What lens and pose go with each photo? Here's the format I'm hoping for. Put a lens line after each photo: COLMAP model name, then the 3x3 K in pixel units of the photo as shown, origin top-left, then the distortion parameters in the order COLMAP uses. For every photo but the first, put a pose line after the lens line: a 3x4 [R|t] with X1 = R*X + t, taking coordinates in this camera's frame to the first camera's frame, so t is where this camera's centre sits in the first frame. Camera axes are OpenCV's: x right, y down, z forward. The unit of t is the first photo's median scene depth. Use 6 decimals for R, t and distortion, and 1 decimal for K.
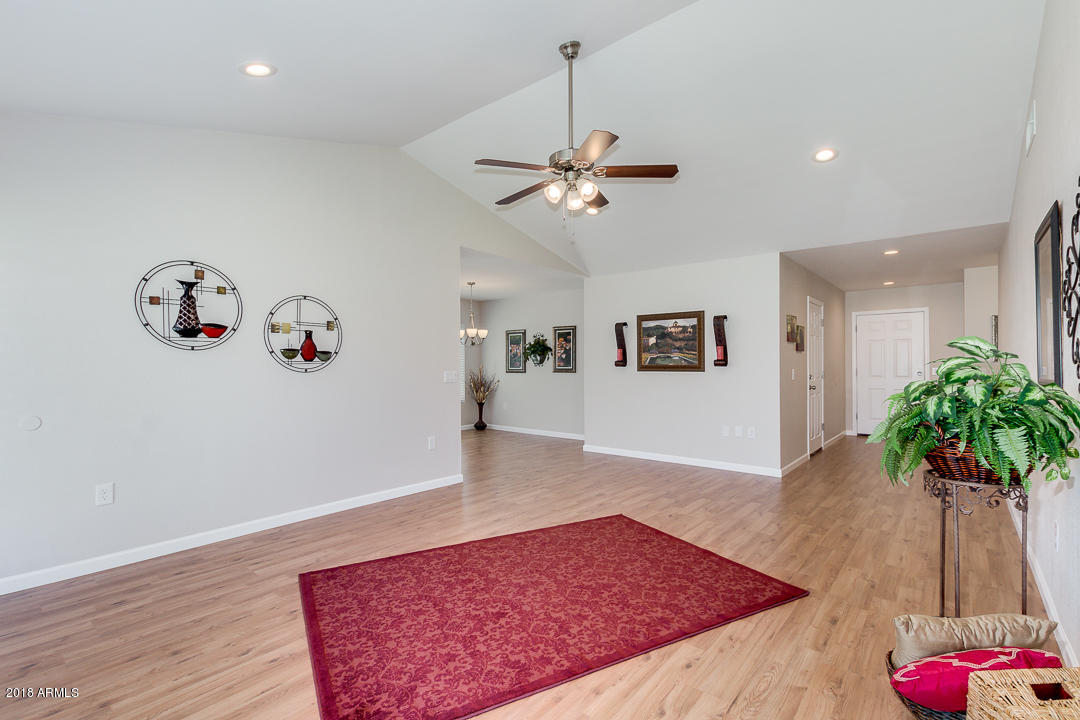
lens RADIAL K [[503.4, 0, 534.1], [0, 503.4, 363.6], [0, 0, 1]] dist [0.003749, 0.000288]
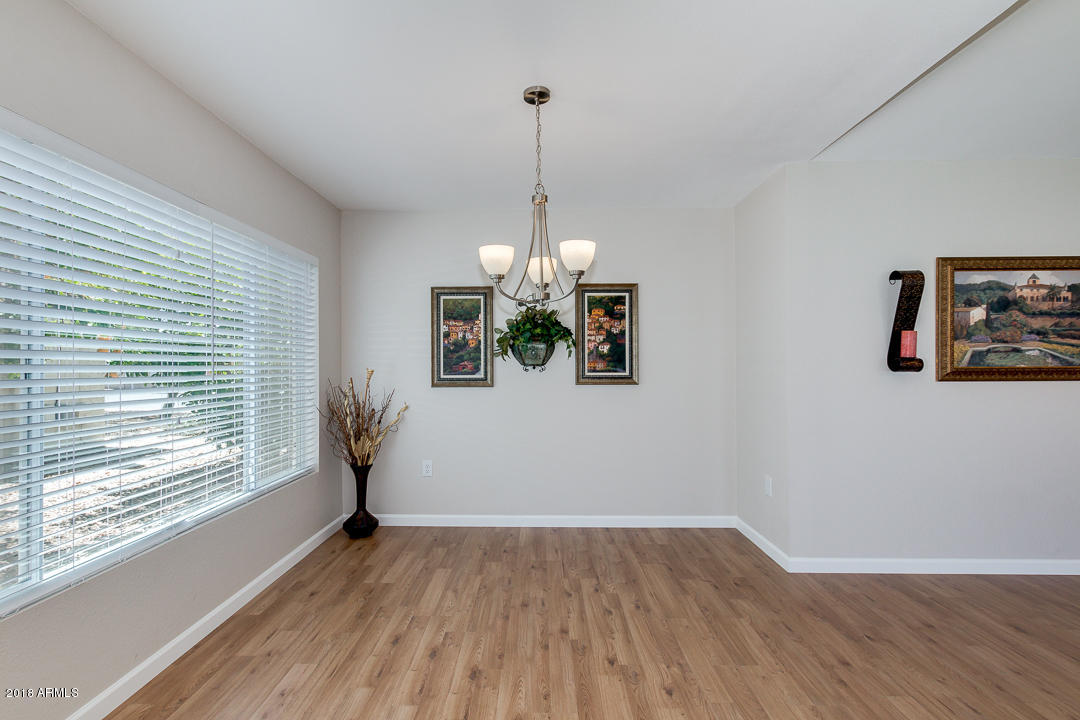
lens RADIAL K [[503.4, 0, 534.1], [0, 503.4, 363.6], [0, 0, 1]] dist [0.003749, 0.000288]
pose [[0.770646, 0.005016, 0.637244, -0.370936], [-0.000520, 0.999974, -0.007242, 0.002919], [-0.637263, 0.005250, 0.770628, 0.902301]]
